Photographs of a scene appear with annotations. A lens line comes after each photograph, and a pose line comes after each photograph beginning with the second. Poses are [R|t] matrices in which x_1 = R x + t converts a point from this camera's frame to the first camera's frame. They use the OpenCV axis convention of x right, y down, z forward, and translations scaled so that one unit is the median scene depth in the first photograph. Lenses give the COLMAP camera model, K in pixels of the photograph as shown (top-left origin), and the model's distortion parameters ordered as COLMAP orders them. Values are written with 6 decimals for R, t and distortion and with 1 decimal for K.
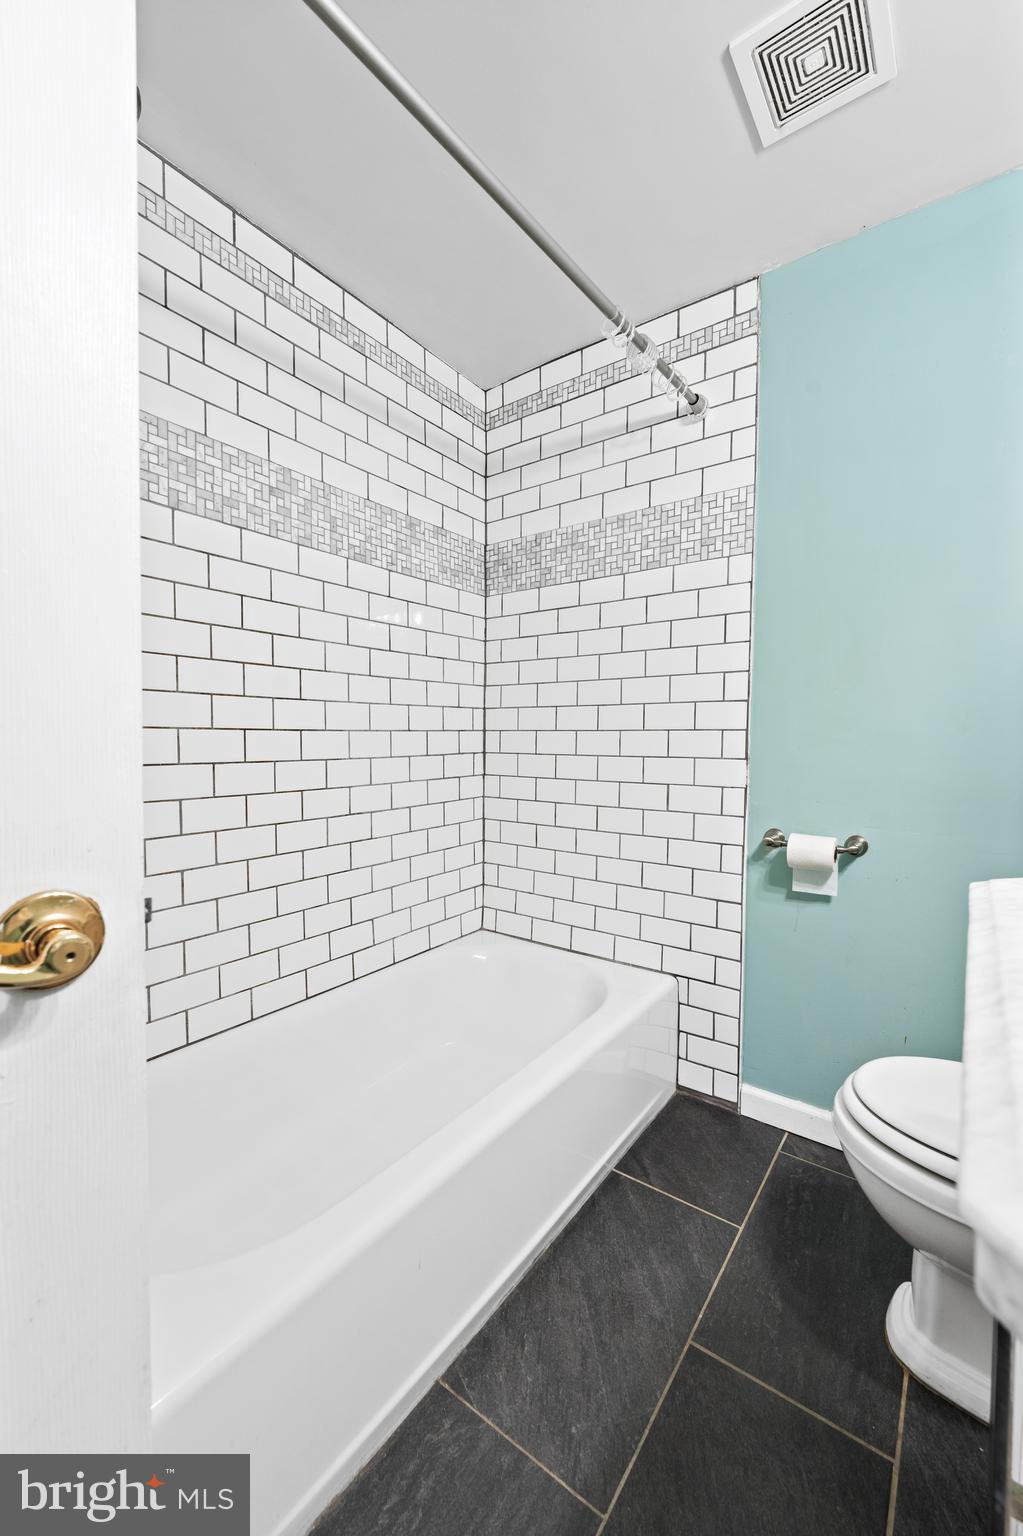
lens RADIAL K [[618.3, 0, 518.8], [0, 618.3, 767.5], [0, 0, 1]] dist [0.002441, -0.000903]
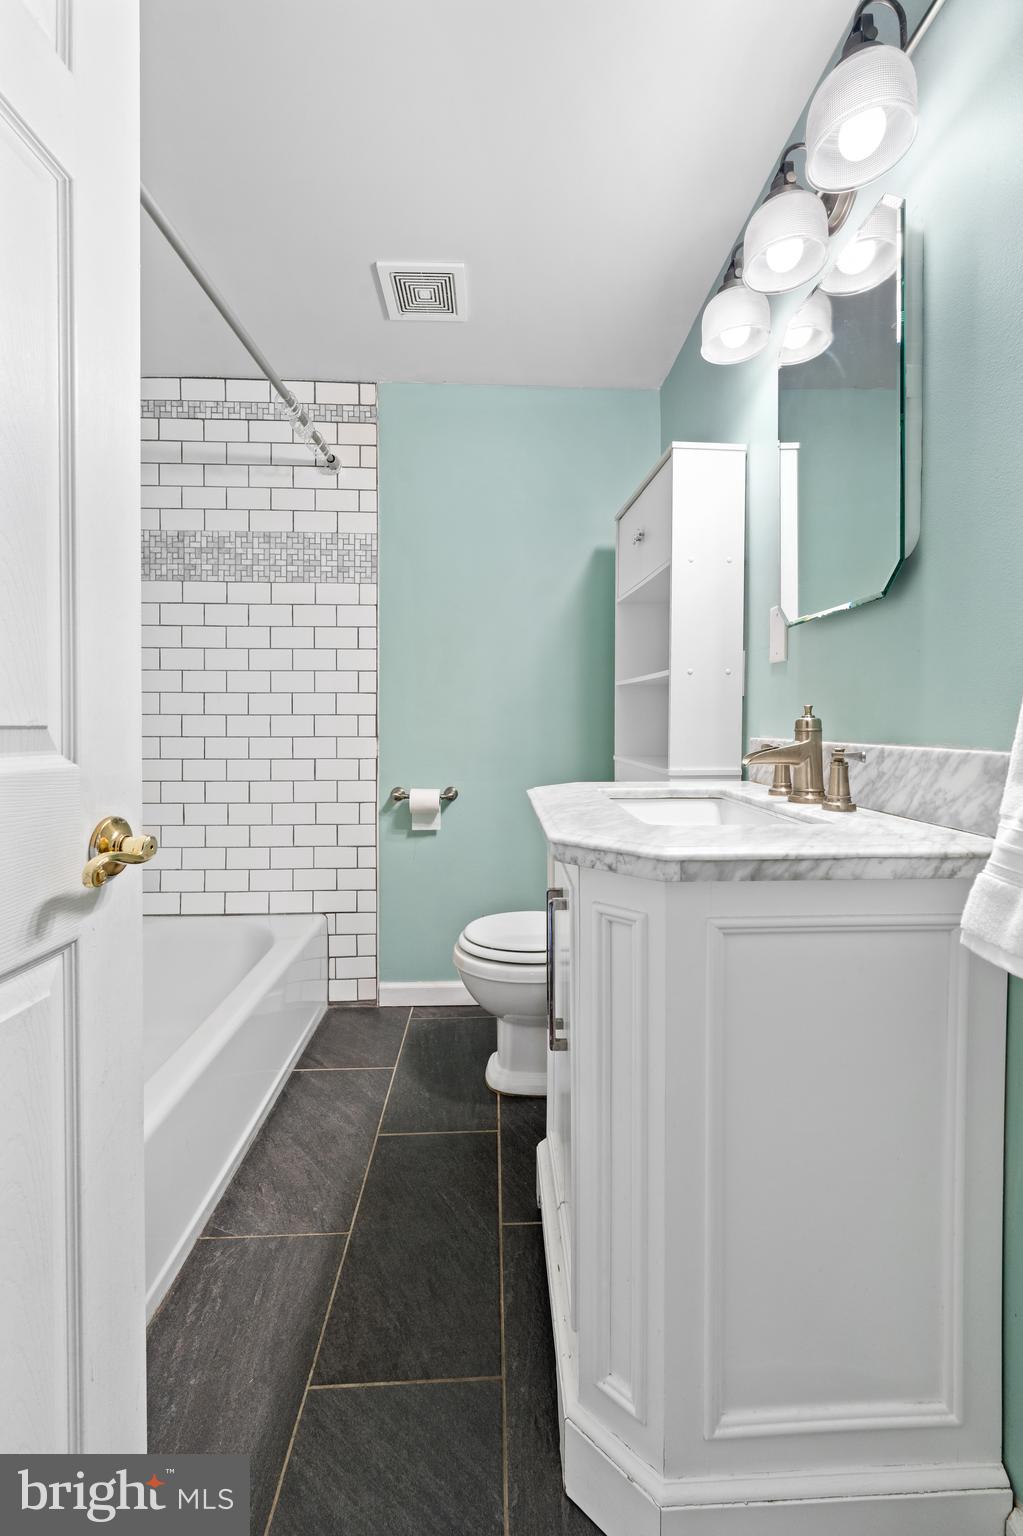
lens RADIAL K [[618.3, 0, 508.0], [0, 618.3, 749.4], [0, 0, 1]] dist [0.002441, -0.000903]
pose [[0.791943, -0.034131, 0.609640, -0.223107], [0.031470, 0.999391, 0.015070, 0.002274], [-0.609784, 0.007251, 0.792535, -0.232512]]
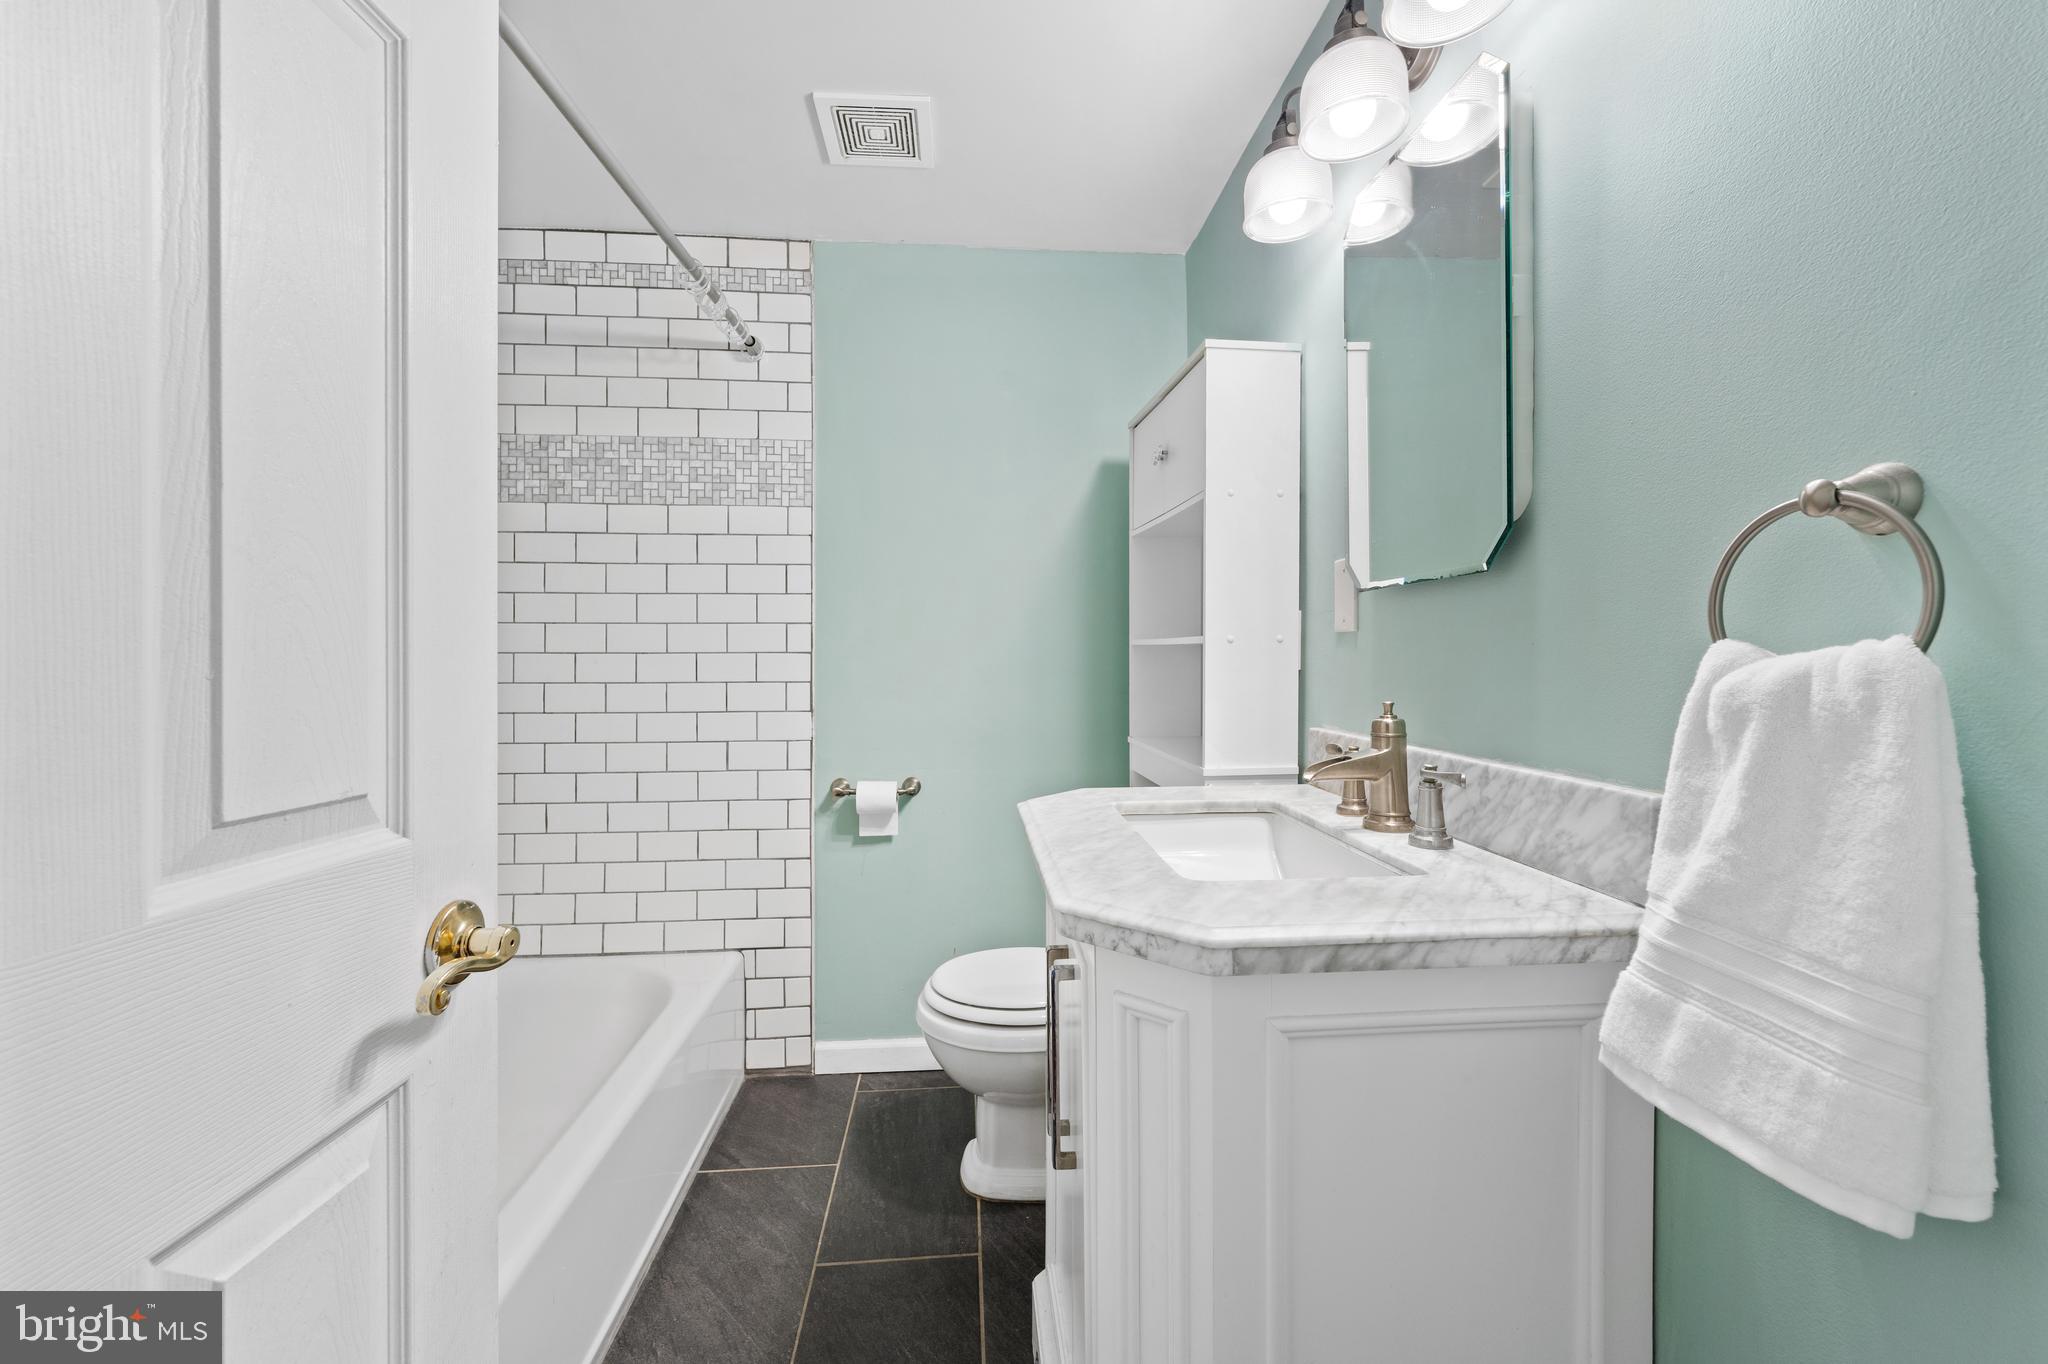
lens RADIAL K [[824.4, 0, 1012.3], [0, 824.4, 684.7], [0, 0, 1]] dist [0.002441, -0.000903]
pose [[0.769969, -0.028710, 0.637435, -0.226499], [0.035614, 0.999364, 0.001992, -0.047848], [-0.637087, 0.021168, 0.770501, -0.226249]]
